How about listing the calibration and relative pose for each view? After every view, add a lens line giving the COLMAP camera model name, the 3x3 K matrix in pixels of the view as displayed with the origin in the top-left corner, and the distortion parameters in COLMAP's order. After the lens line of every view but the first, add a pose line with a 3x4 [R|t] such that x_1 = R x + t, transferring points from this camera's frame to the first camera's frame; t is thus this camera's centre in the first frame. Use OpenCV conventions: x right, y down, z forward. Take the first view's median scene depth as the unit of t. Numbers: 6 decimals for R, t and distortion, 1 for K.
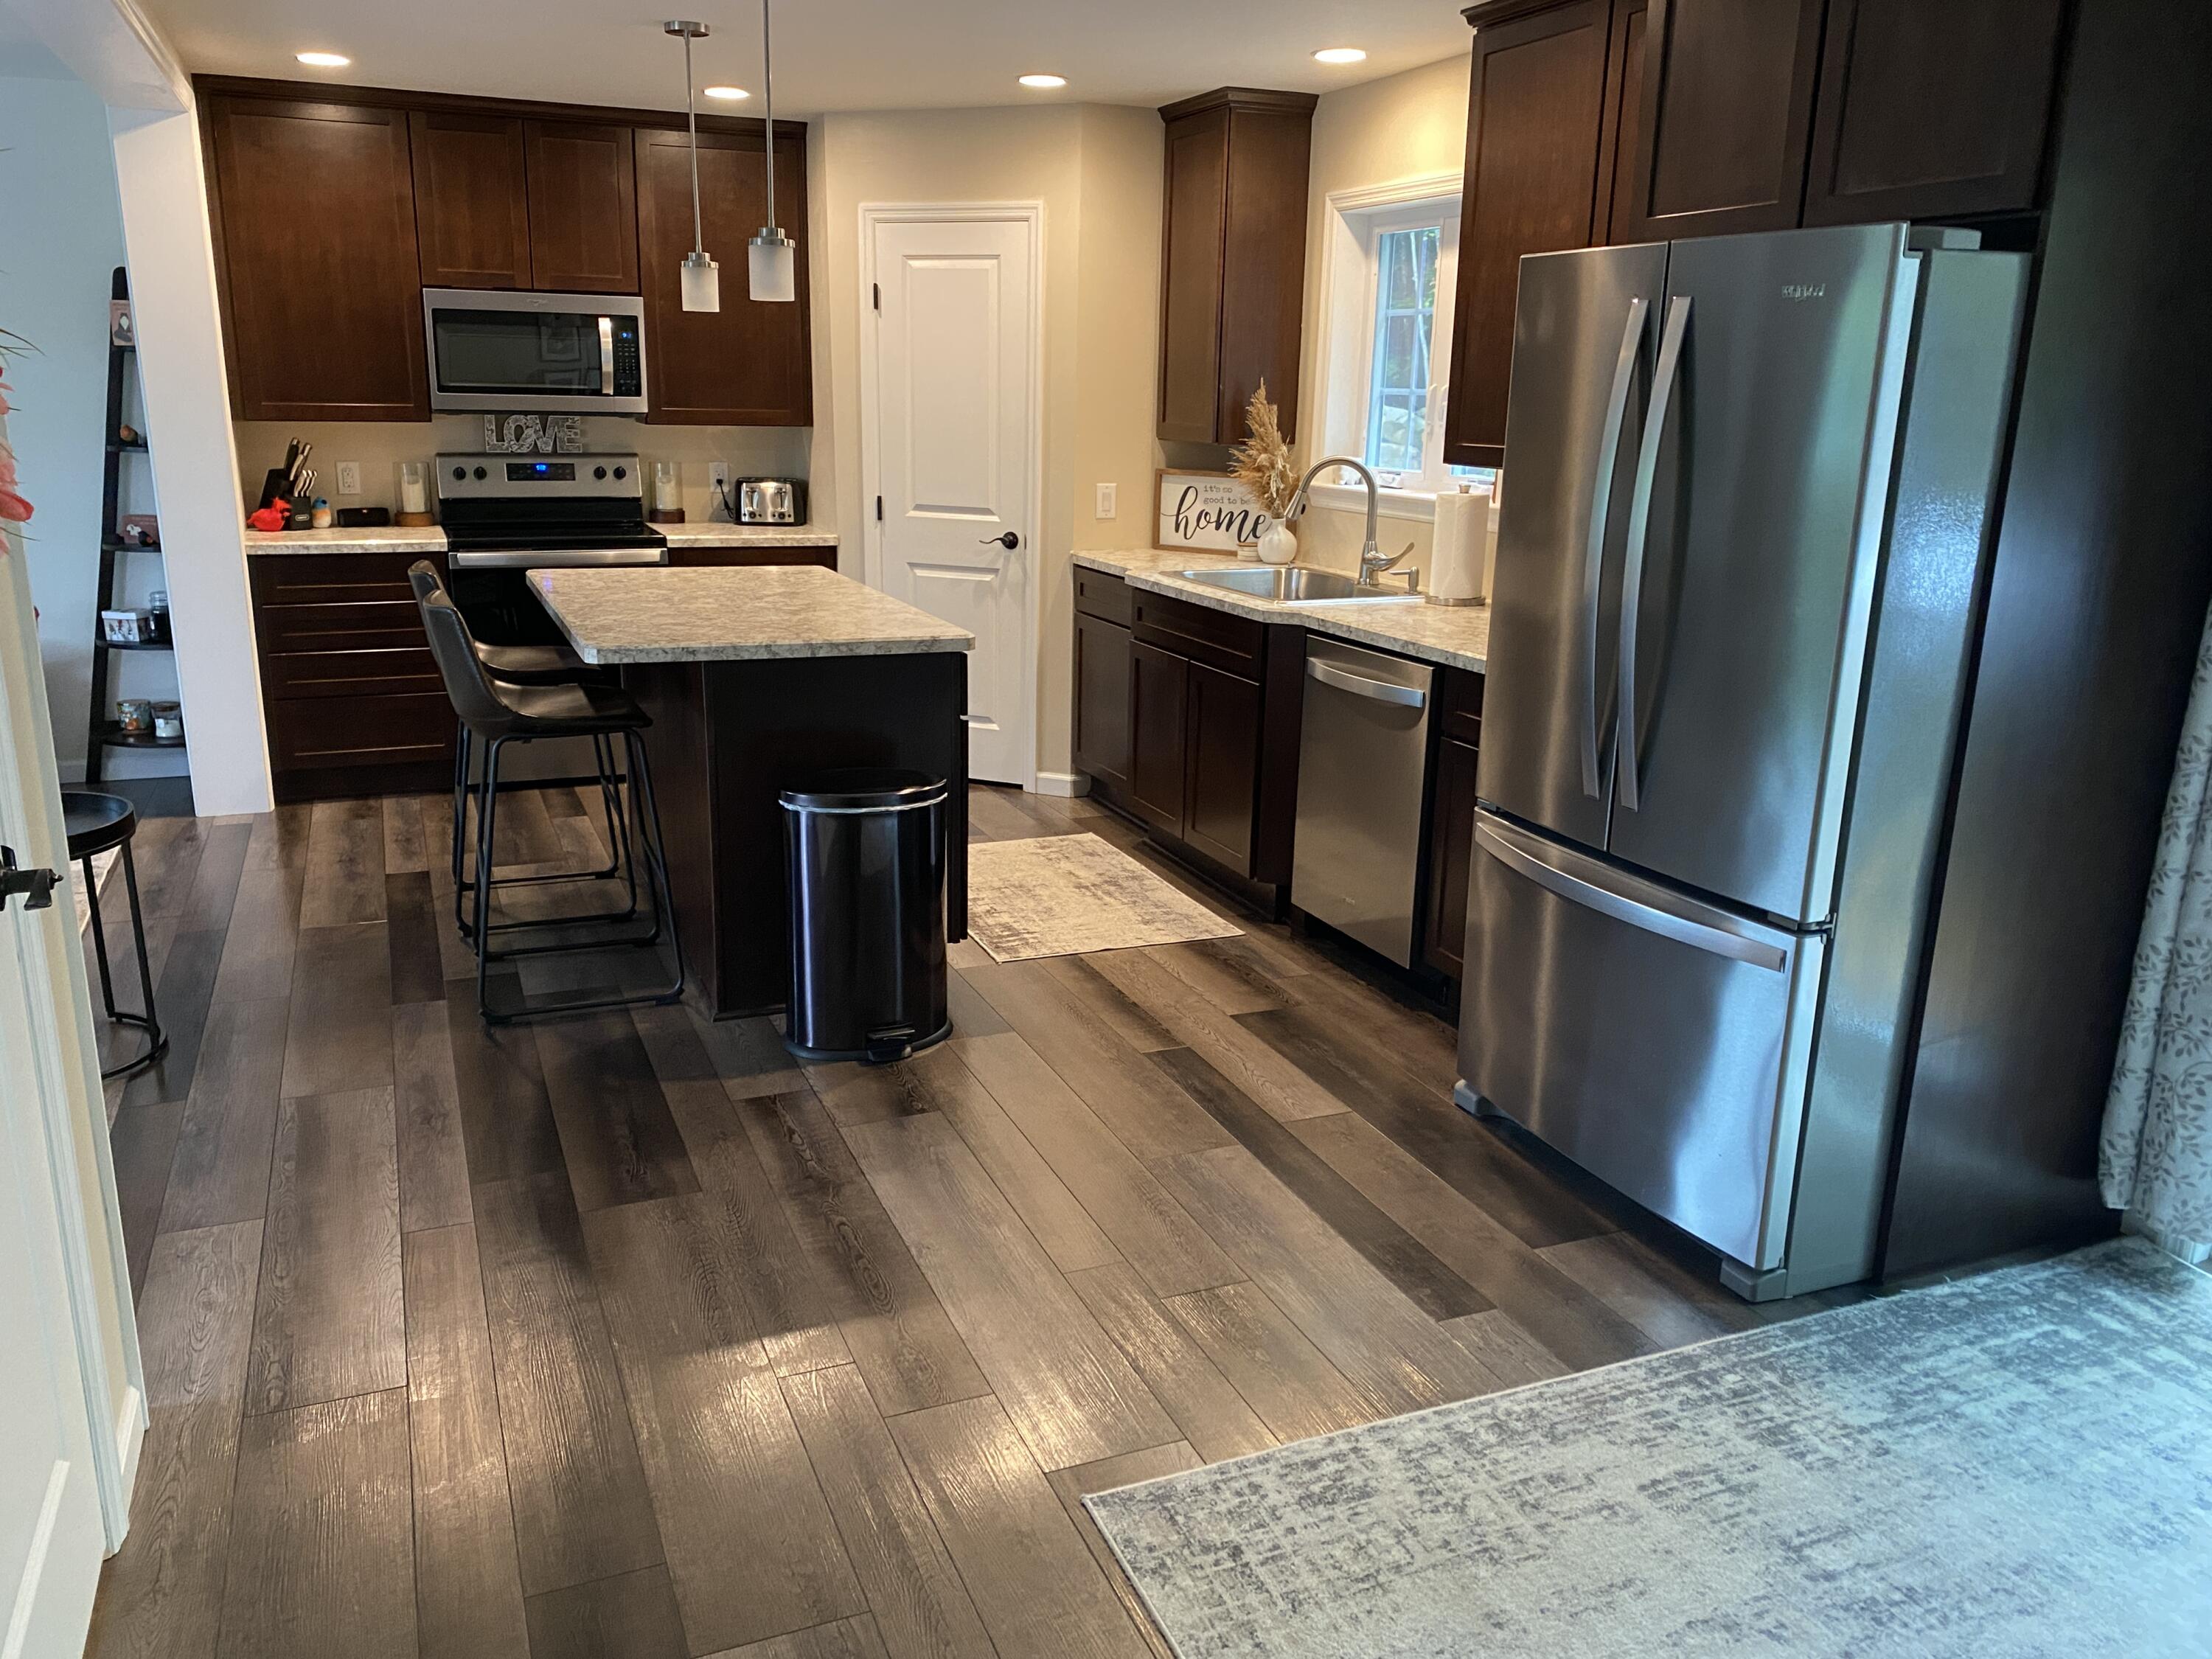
lens RADIAL K [[1690.3, 0, 1106.0], [0, 1690.3, 829.5], [0, 0, 1]] dist [-0.023864, -0.006601]
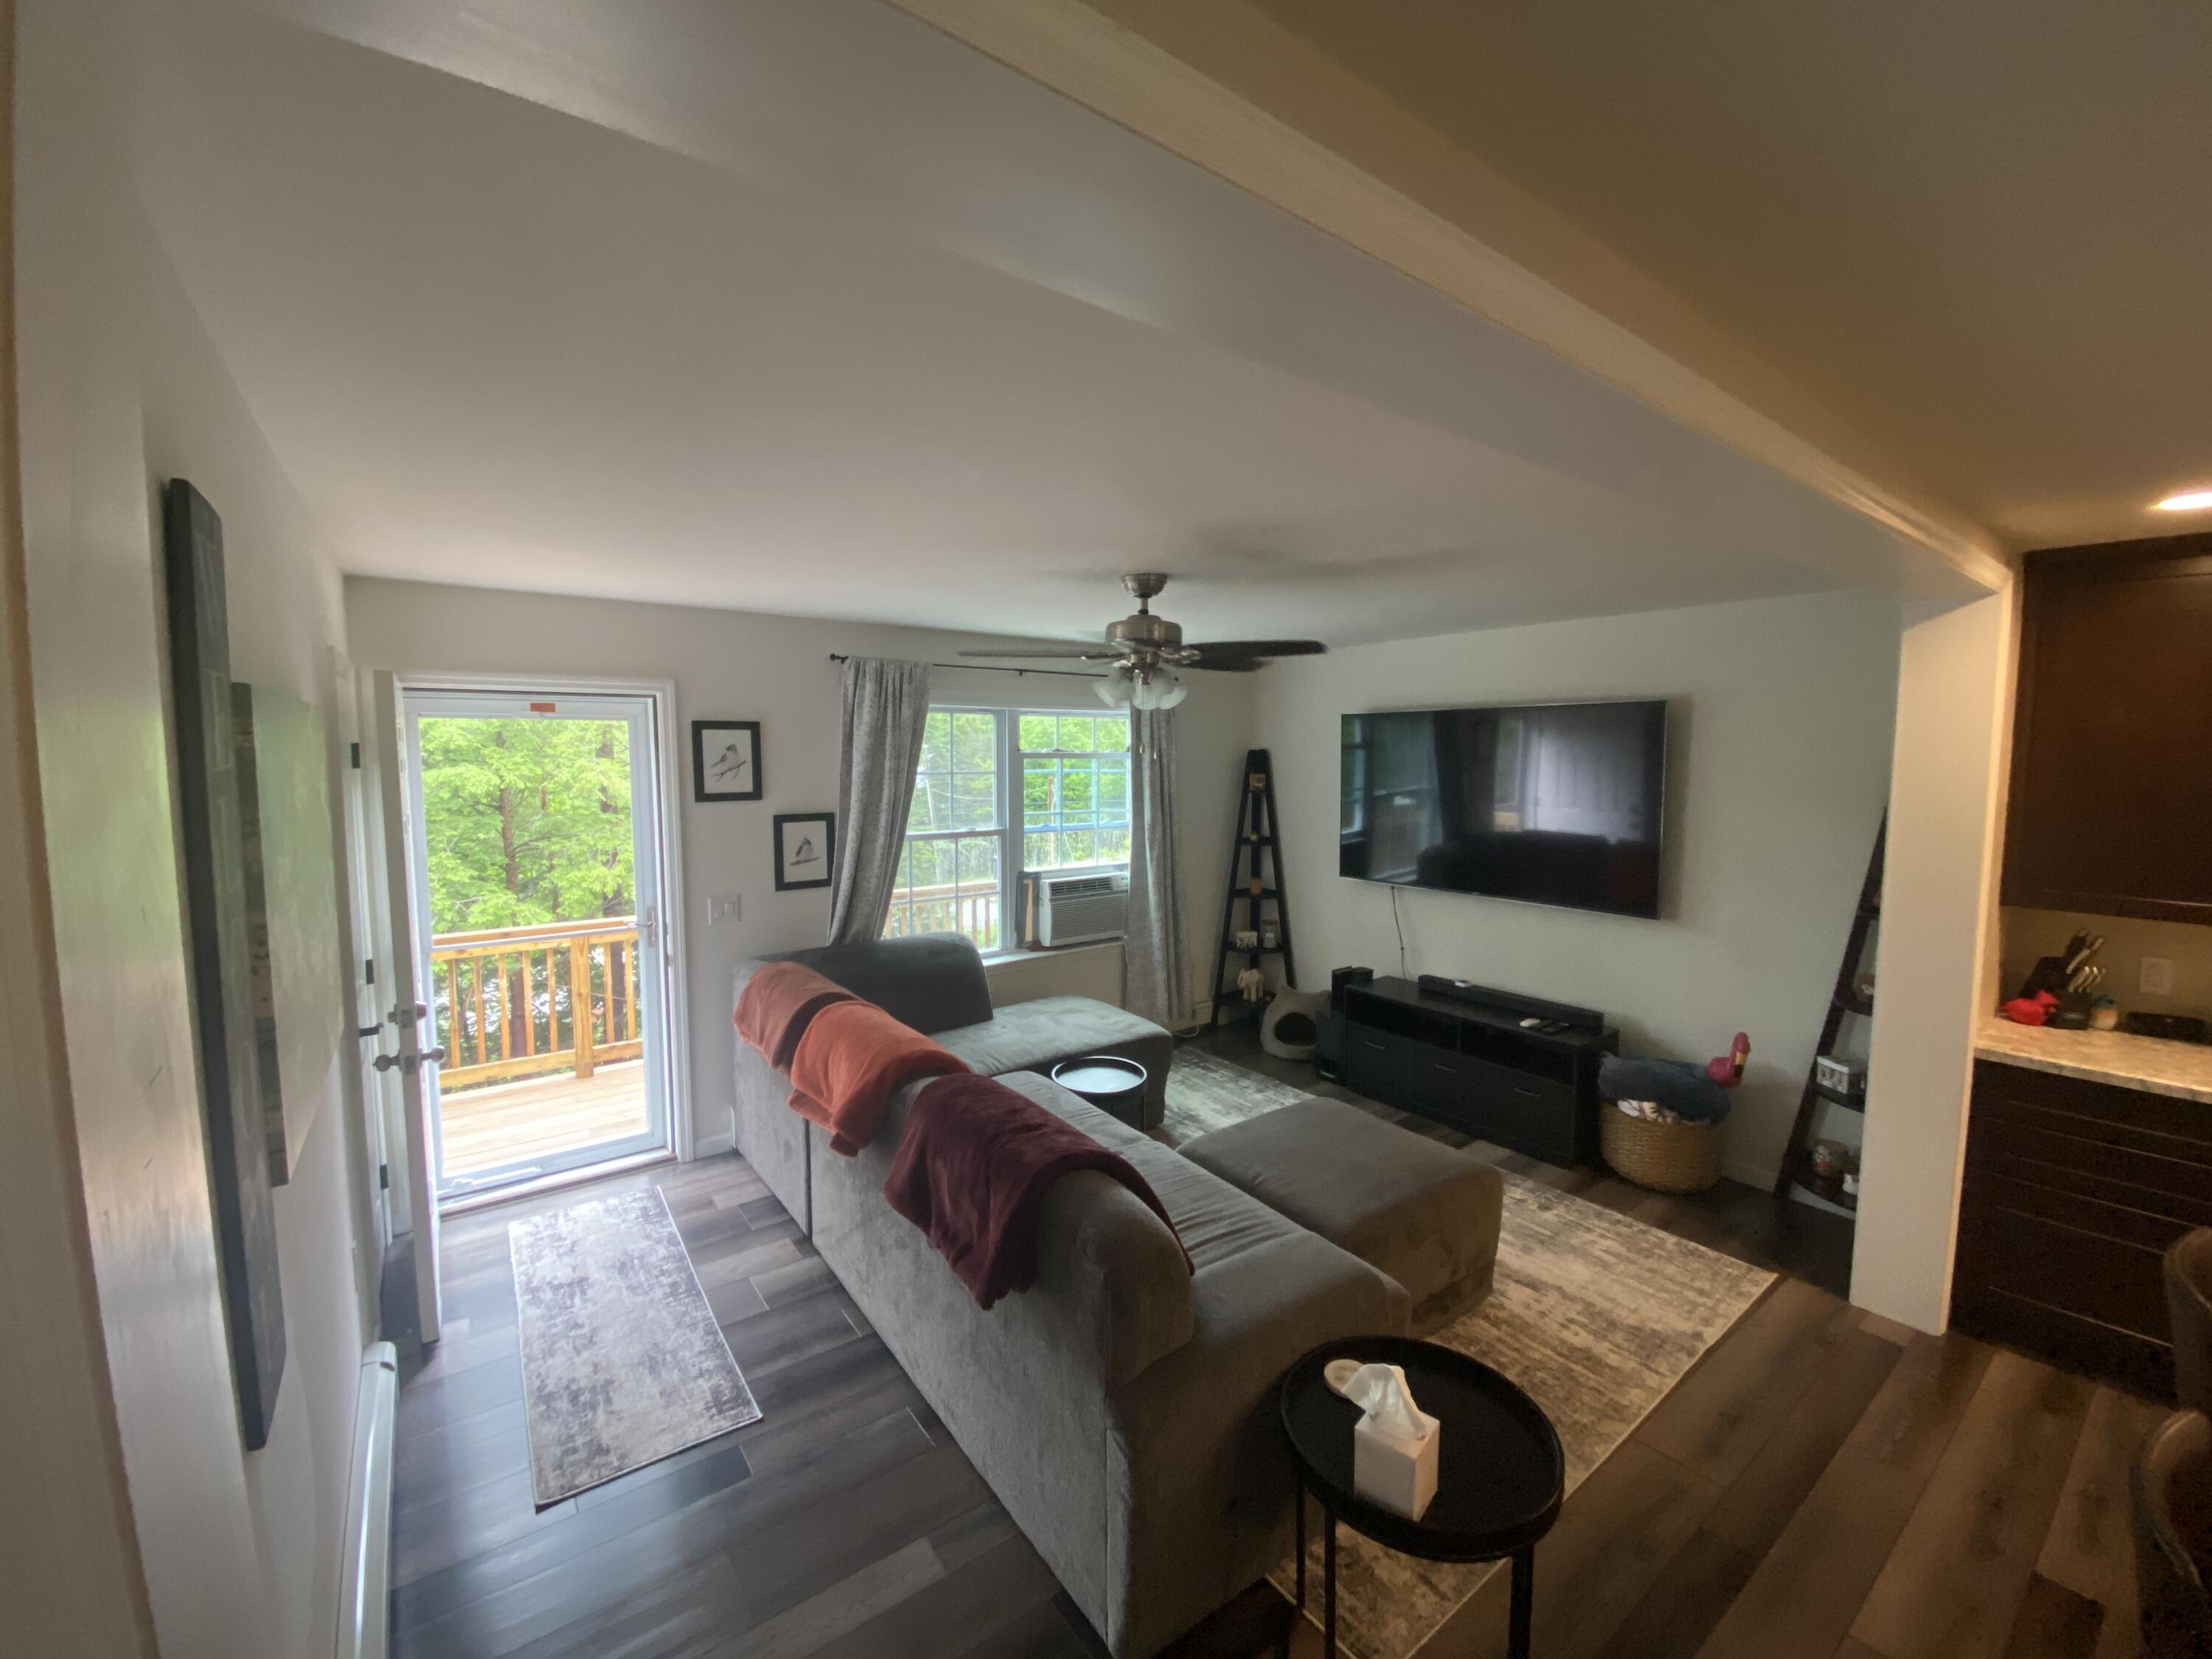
lens RADIAL K [[906.9, 0, 1106.0], [0, 906.9, 829.5], [0, 0, 1]] dist [-0.000417, -0.012123]
pose [[0.239332, 0.063321, -0.968871, -0.158642], [-0.251393, 0.967884, 0.001157, -0.160136], [0.937828, 0.243290, 0.247564, 0.397324]]
